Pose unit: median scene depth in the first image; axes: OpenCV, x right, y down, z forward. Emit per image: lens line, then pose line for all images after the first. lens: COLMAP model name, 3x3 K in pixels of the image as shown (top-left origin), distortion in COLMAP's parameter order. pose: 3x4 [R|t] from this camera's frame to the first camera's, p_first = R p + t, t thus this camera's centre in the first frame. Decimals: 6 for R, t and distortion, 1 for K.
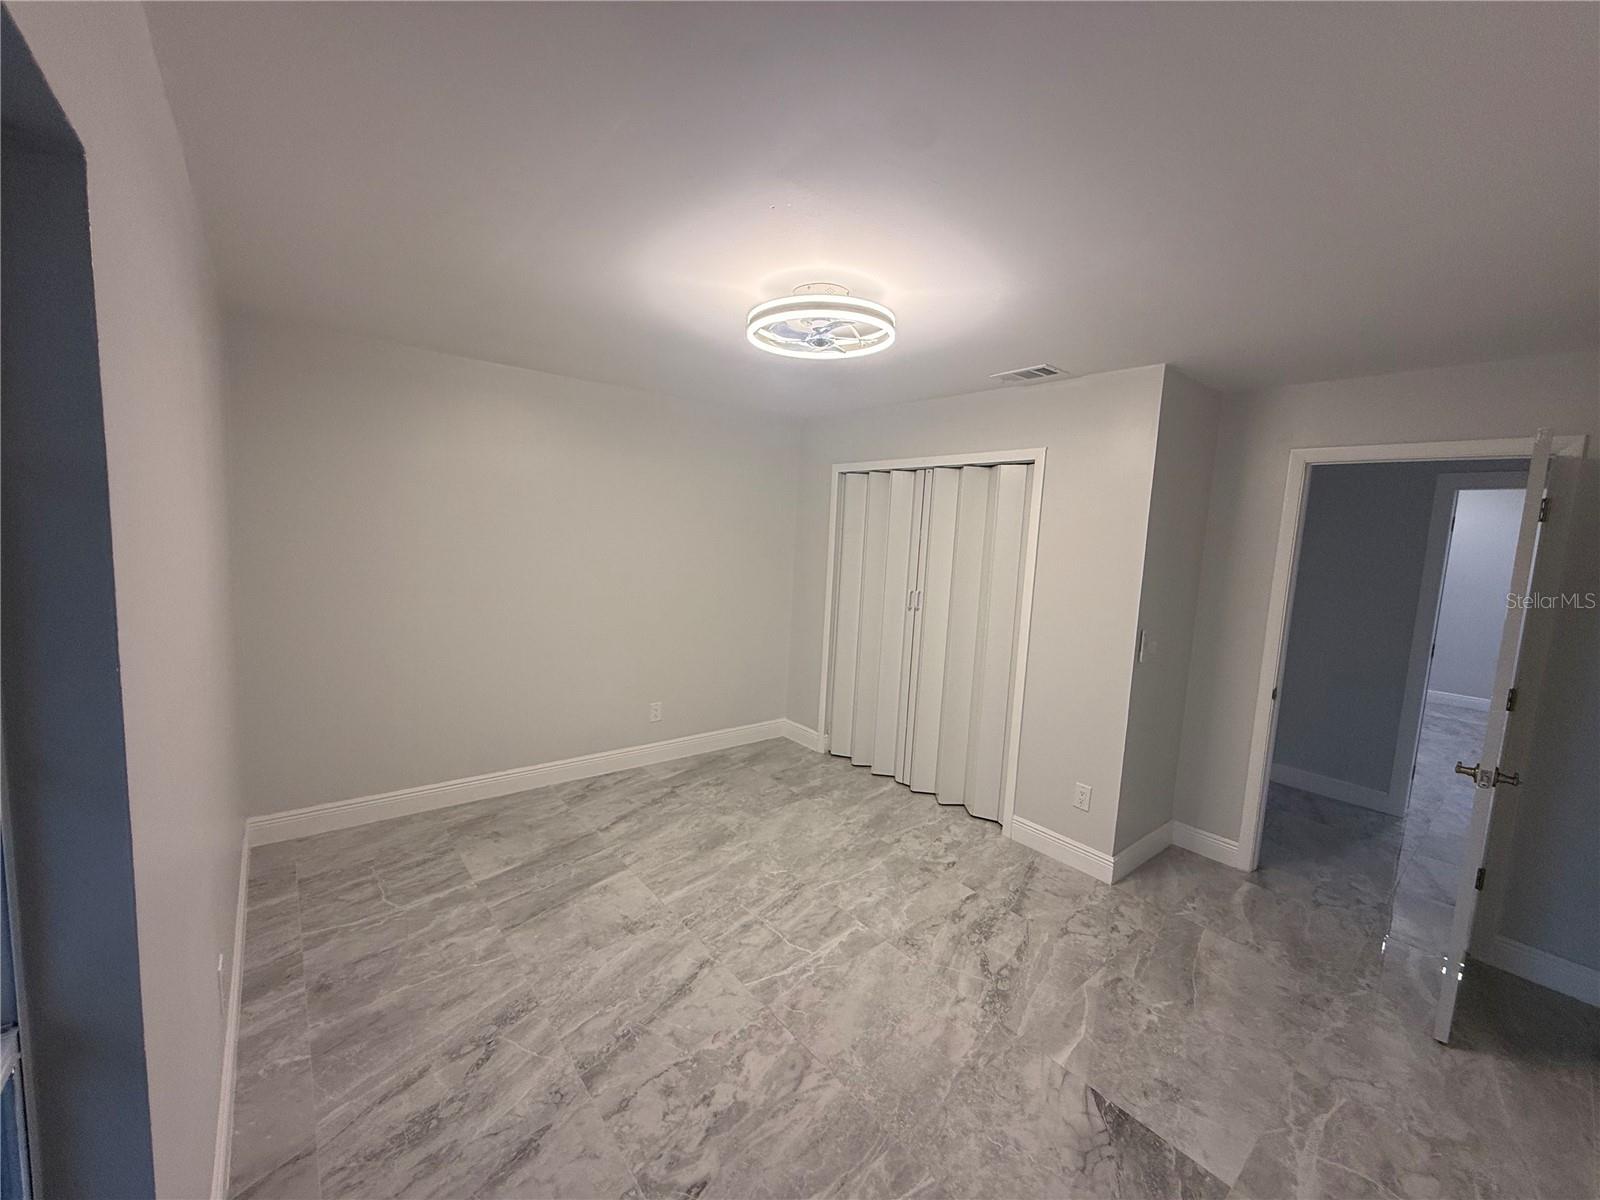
lens RADIAL K [[638.8, 0, 800.0], [0, 638.8, 600.0], [0, 0, 1]] dist [0.000332, 0.000145]
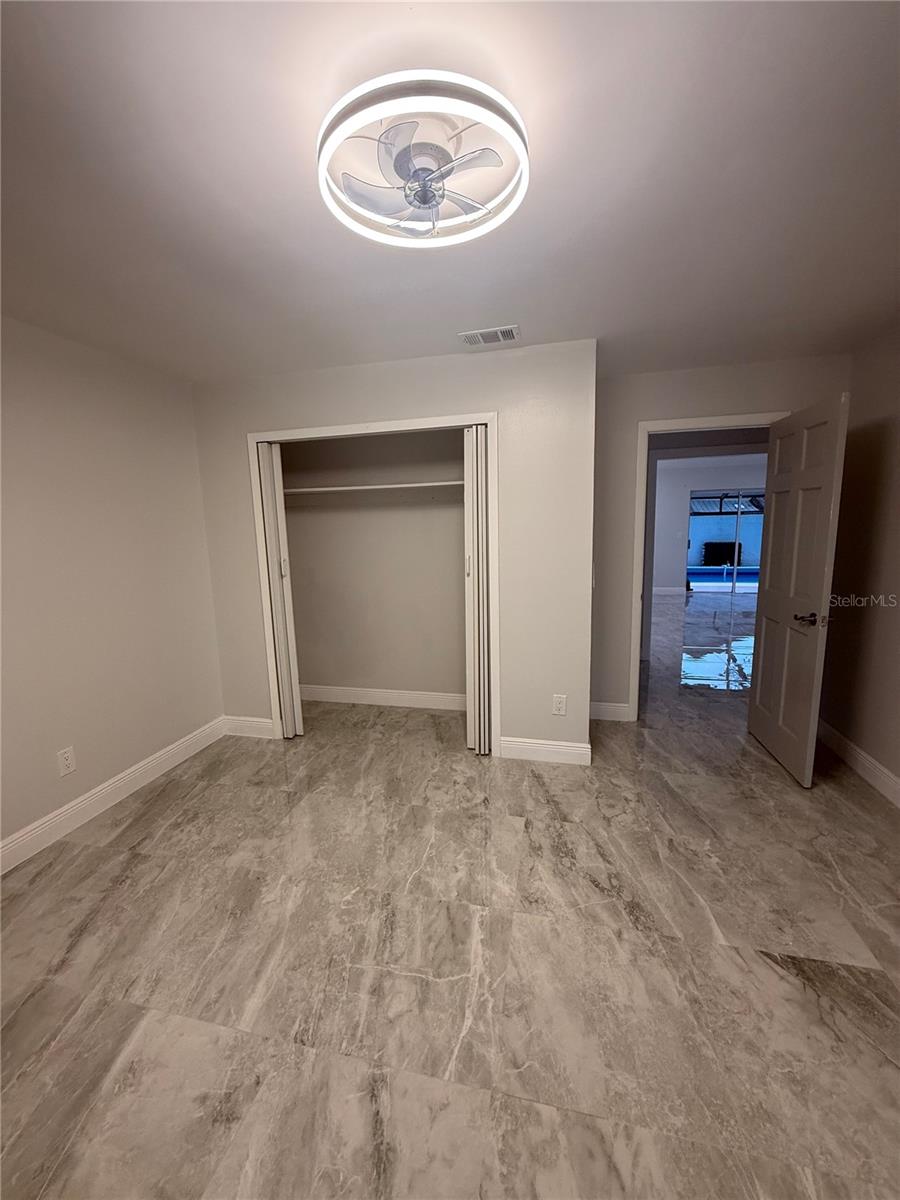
lens RADIAL K [[479.1, 0, 450.5], [0, 479.1, 602.3], [0, 0, 1]] dist [0.000332, 0.000145]
pose [[0.790373, -0.165907, 0.589734, -0.273837], [0.131476, 0.986138, 0.101218, -0.007066], [-0.598352, -0.002464, 0.801230, 0.463660]]
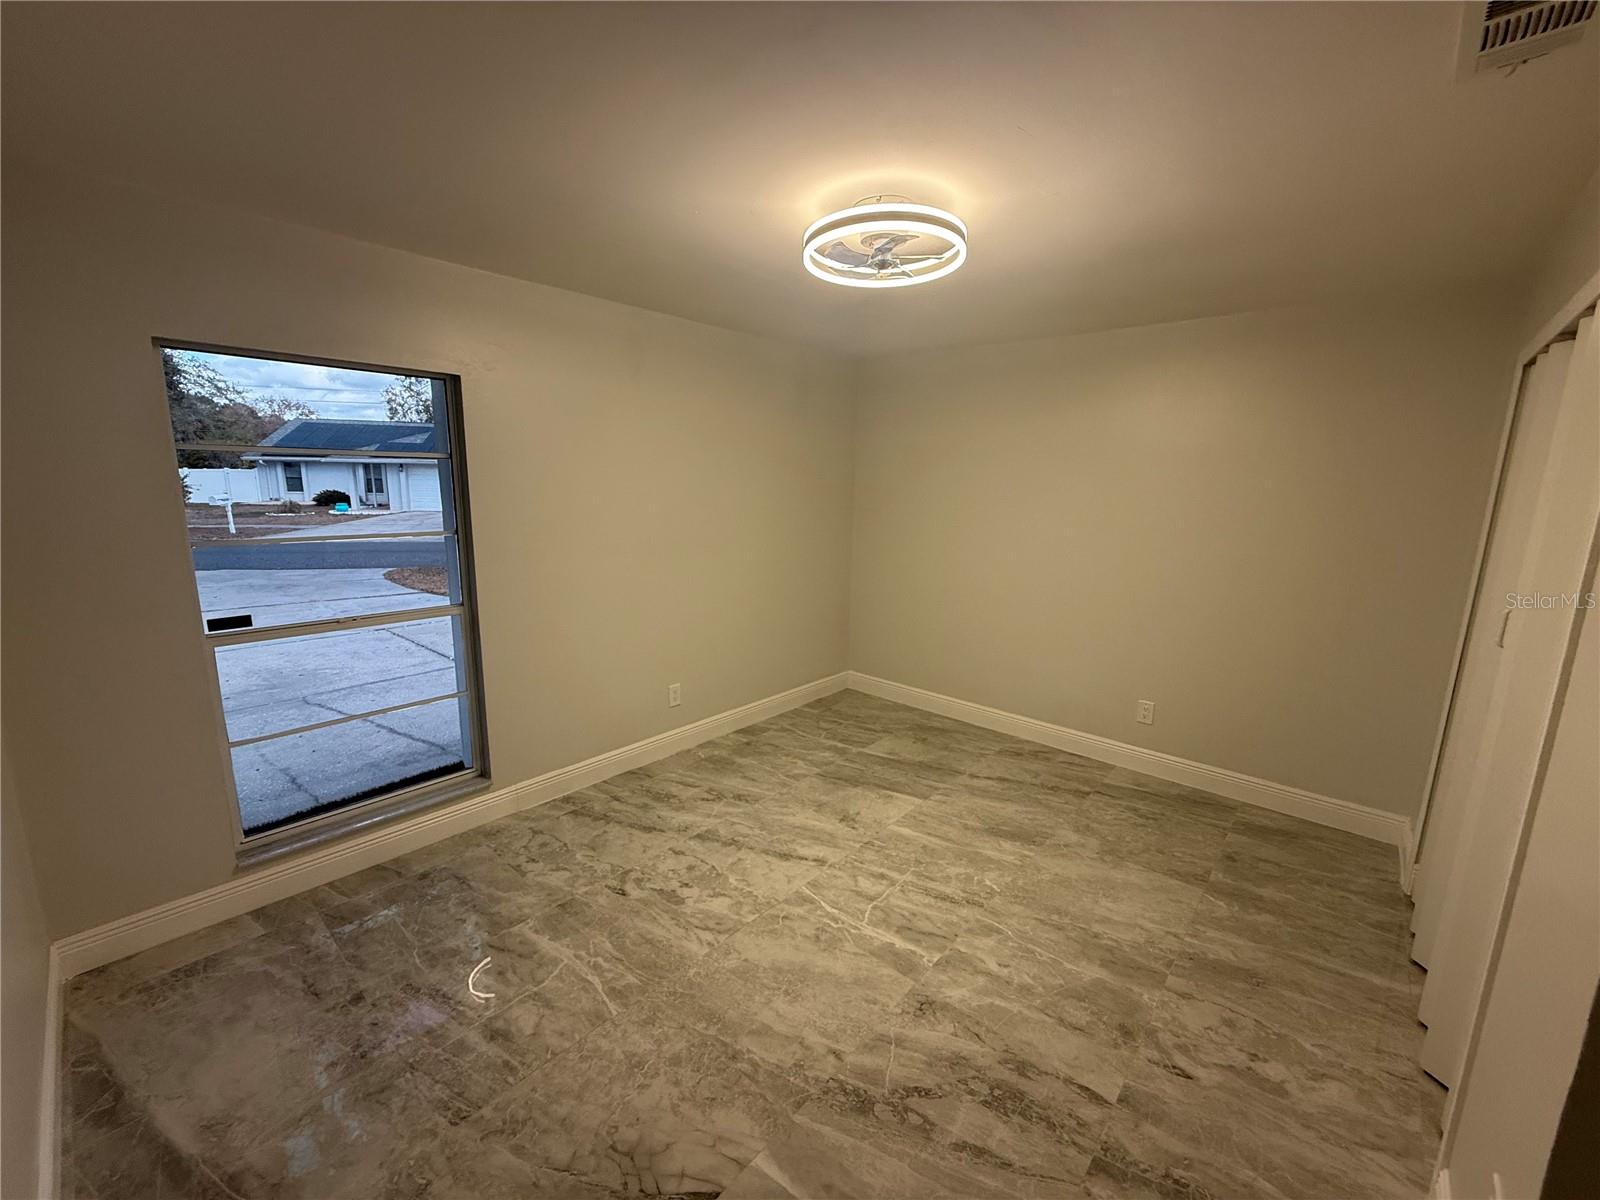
lens RADIAL K [[638.8, 0, 800.0], [0, 638.8, 600.0], [0, 0, 1]] dist [0.000332, 0.000145]
pose [[0.157994, 0.137180, -0.977865, 0.801183], [-0.120332, 0.985597, 0.118823, -0.021896], [0.980081, 0.098895, 0.172226, 0.641114]]
